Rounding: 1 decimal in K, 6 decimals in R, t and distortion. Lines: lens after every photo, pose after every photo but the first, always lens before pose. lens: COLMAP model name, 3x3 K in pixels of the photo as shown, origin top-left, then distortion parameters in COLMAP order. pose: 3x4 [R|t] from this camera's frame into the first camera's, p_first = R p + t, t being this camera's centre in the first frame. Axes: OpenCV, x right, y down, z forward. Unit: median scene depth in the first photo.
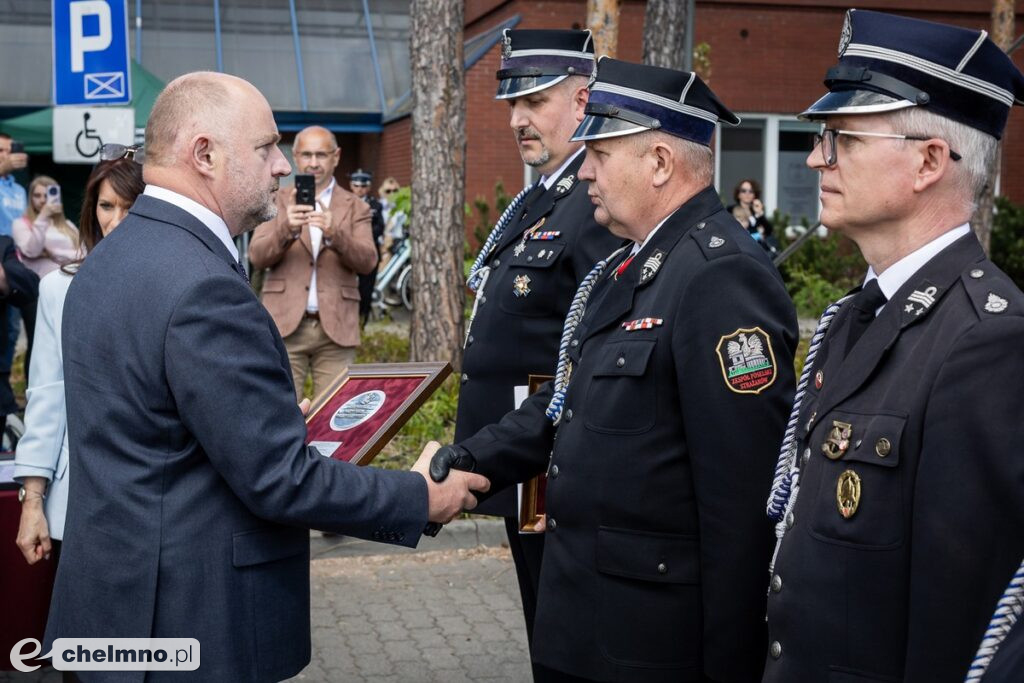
lens RADIAL K [[1406.1, 0, 512.0], [0, 1406.1, 341.5], [0, 0, 1]] dist [0.000821, -0.011611]
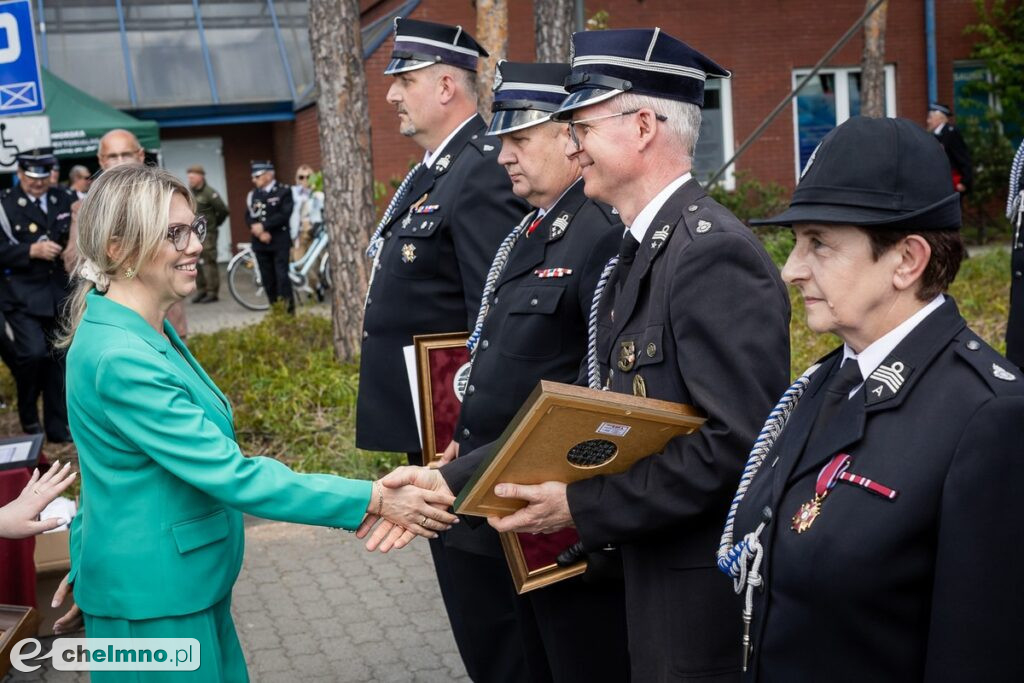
lens RADIAL K [[1406.1, 0, 512.0], [0, 1406.1, 341.5], [0, 0, 1]] dist [0.000821, -0.011611]
pose [[0.995839, -0.078550, 0.046195, 0.011355], [0.077670, 0.996767, 0.020559, 0.005465], [-0.047660, -0.016886, 0.998721, -0.057976]]
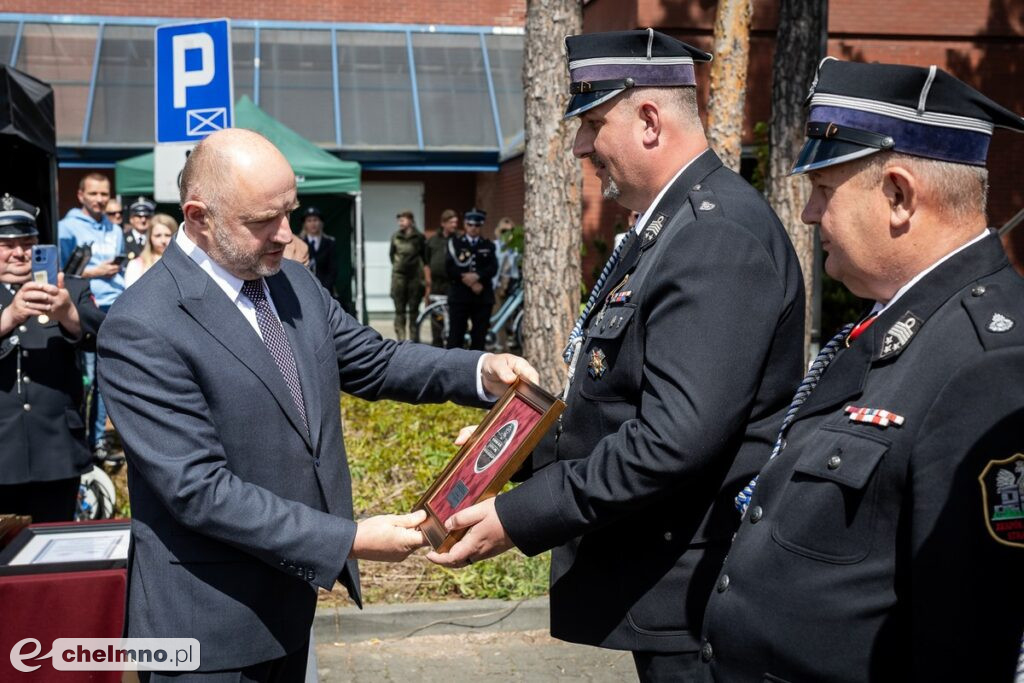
lens RADIAL K [[1406.1, 0, 512.0], [0, 1406.1, 341.5], [0, 0, 1]] dist [0.000821, -0.011611]
pose [[0.996441, 0.002825, -0.084247, -0.000802], [-0.005176, 0.999603, -0.027707, -0.007070], [0.084135, 0.028044, 0.996060, 0.071651]]
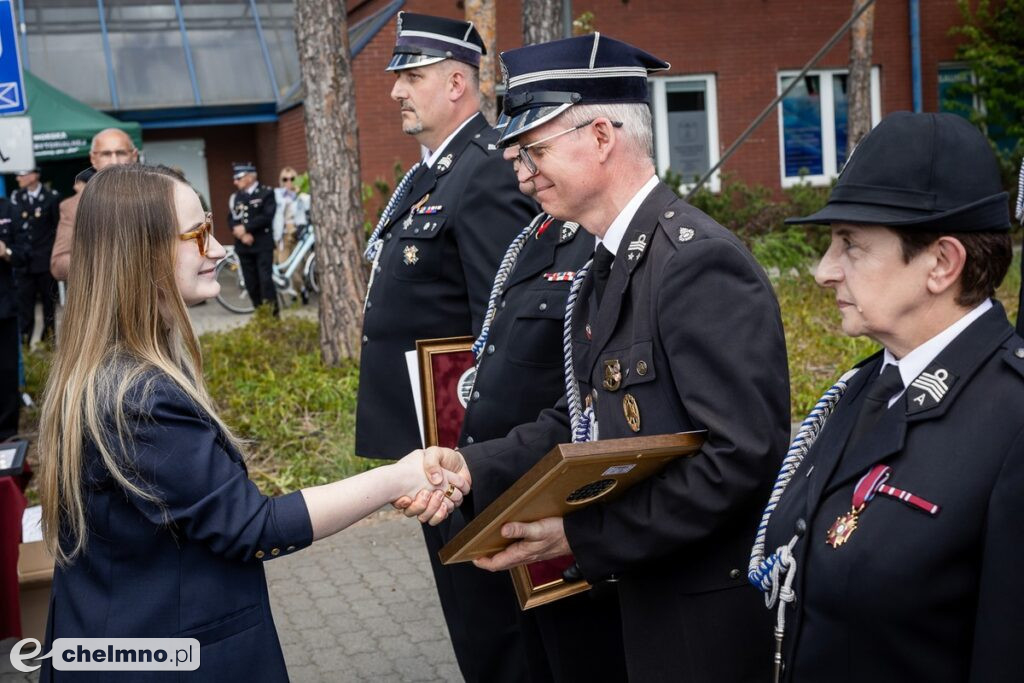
lens RADIAL K [[1406.1, 0, 512.0], [0, 1406.1, 341.5], [0, 0, 1]] dist [0.000821, -0.011611]
pose [[0.995040, -0.080073, 0.059024, 0.006626], [0.079025, 0.996674, 0.019876, 0.004636], [-0.060419, -0.015113, 0.998059, -0.046768]]
